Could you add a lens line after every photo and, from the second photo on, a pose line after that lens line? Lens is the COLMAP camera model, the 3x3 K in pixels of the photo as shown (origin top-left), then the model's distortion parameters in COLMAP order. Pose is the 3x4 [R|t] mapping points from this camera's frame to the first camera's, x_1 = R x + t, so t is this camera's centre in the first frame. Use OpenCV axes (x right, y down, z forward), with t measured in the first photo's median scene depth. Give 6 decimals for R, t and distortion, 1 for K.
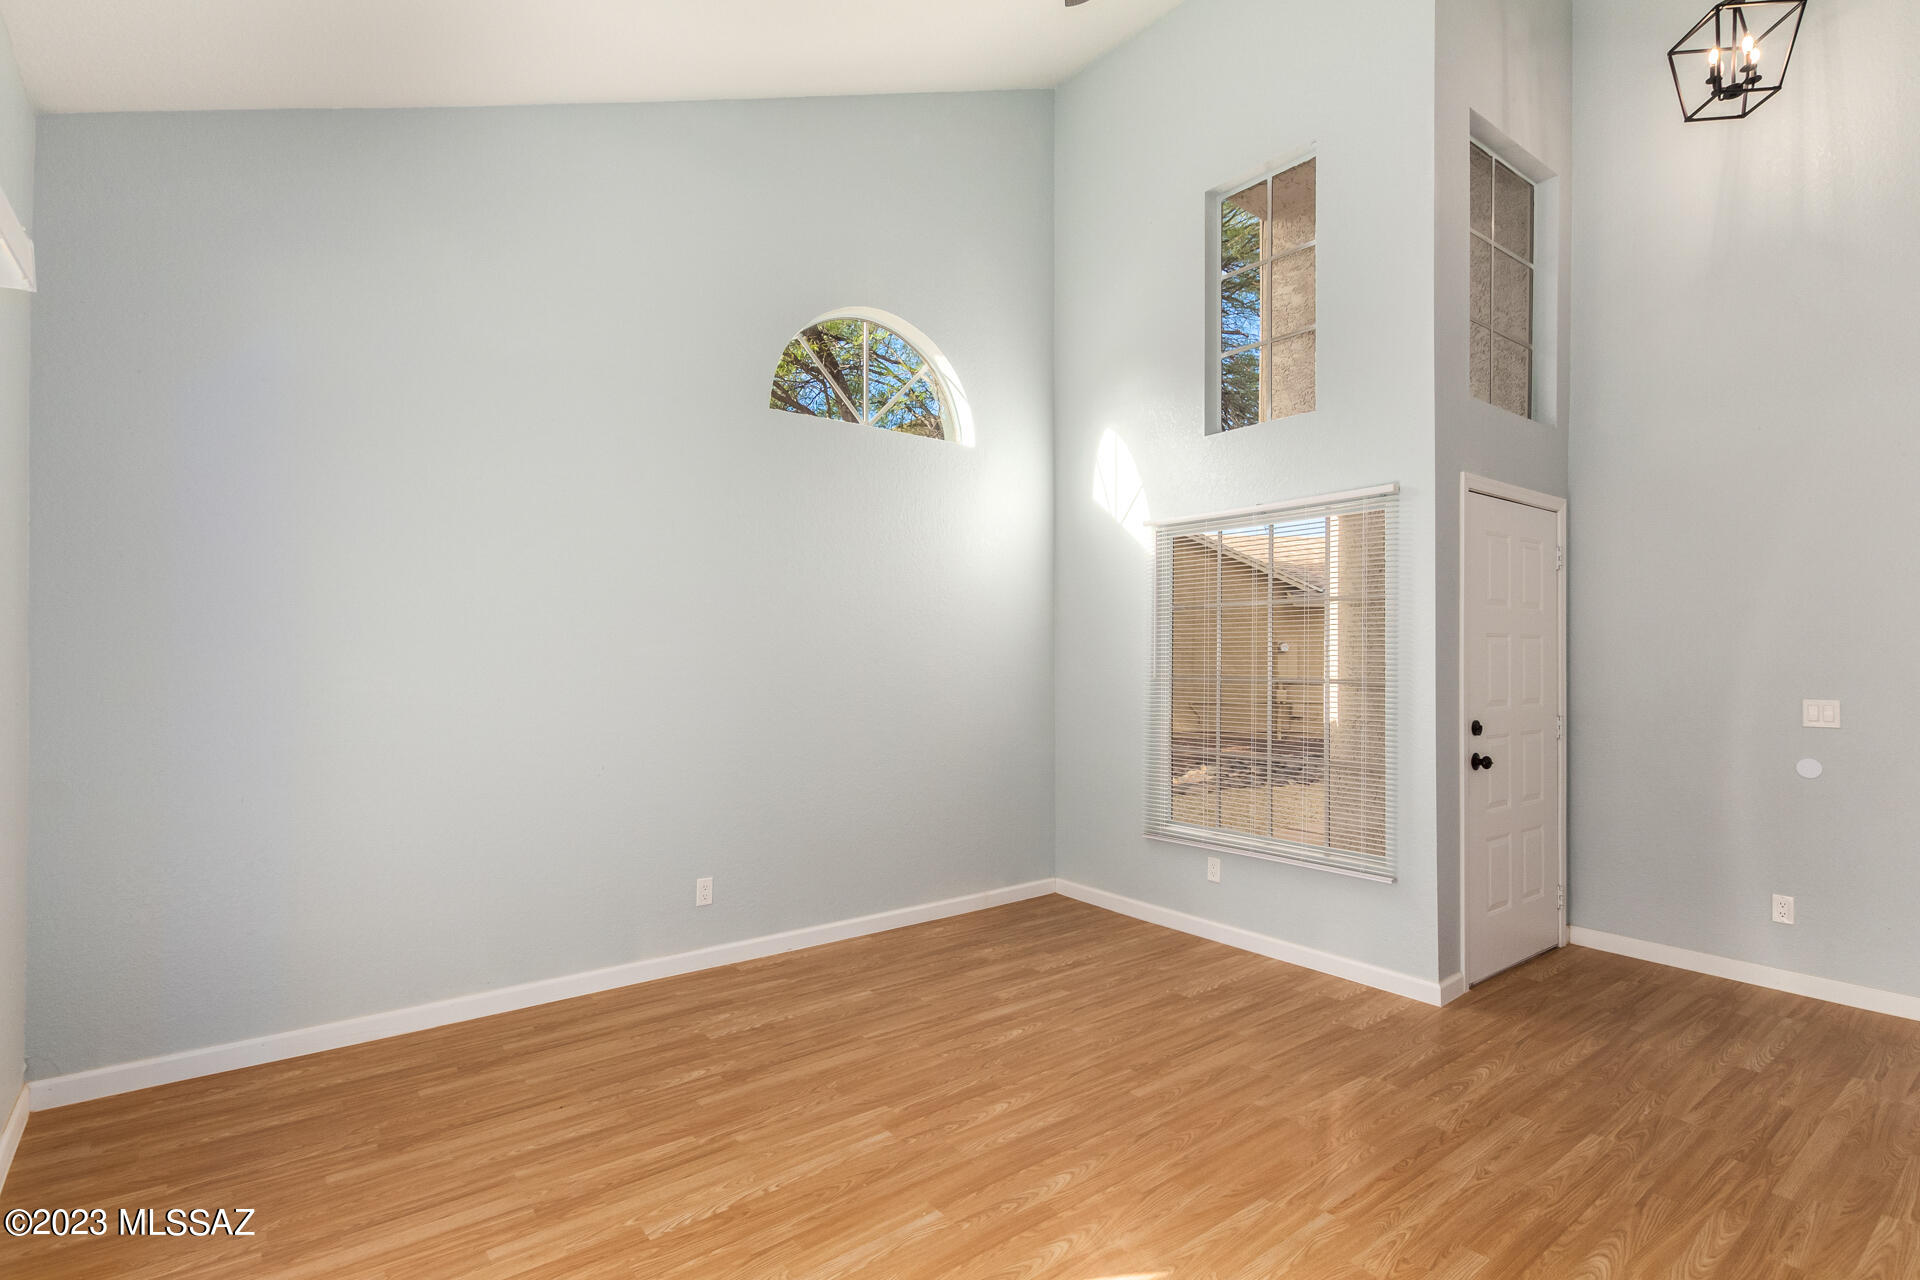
lens RADIAL K [[929.4, 0, 944.6], [0, 929.4, 650.5], [0, 0, 1]] dist [0.014995, -0.005074]
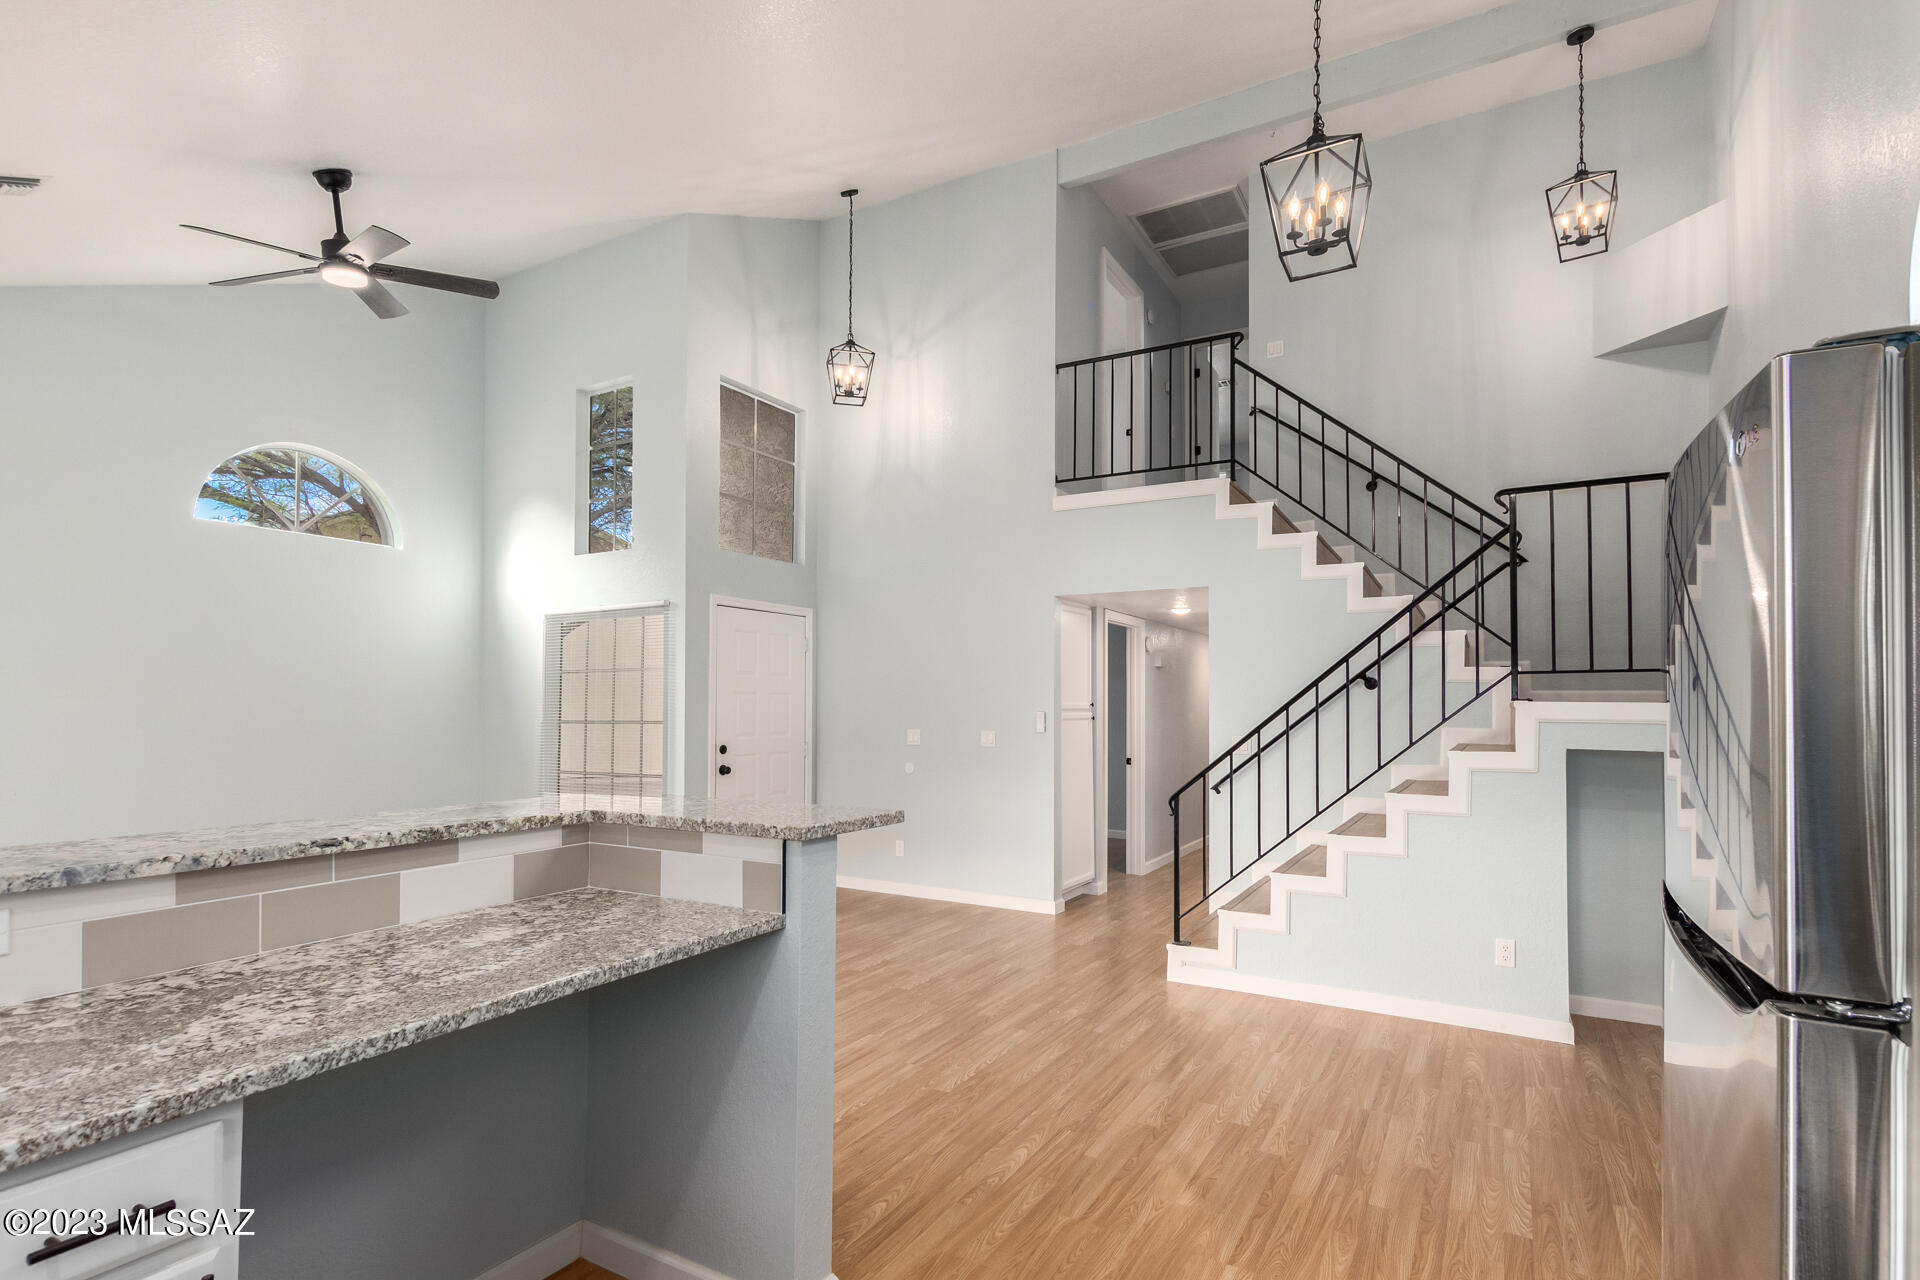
lens RADIAL K [[929.4, 0, 965.6], [0, 929.4, 683.7], [0, 0, 1]] dist [0.014995, -0.005074]
pose [[0.927392, 0.005141, 0.374057, 0.305168], [0.001779, 0.999834, -0.018151, -0.002044], [-0.374088, 0.017498, 0.927228, -0.594886]]
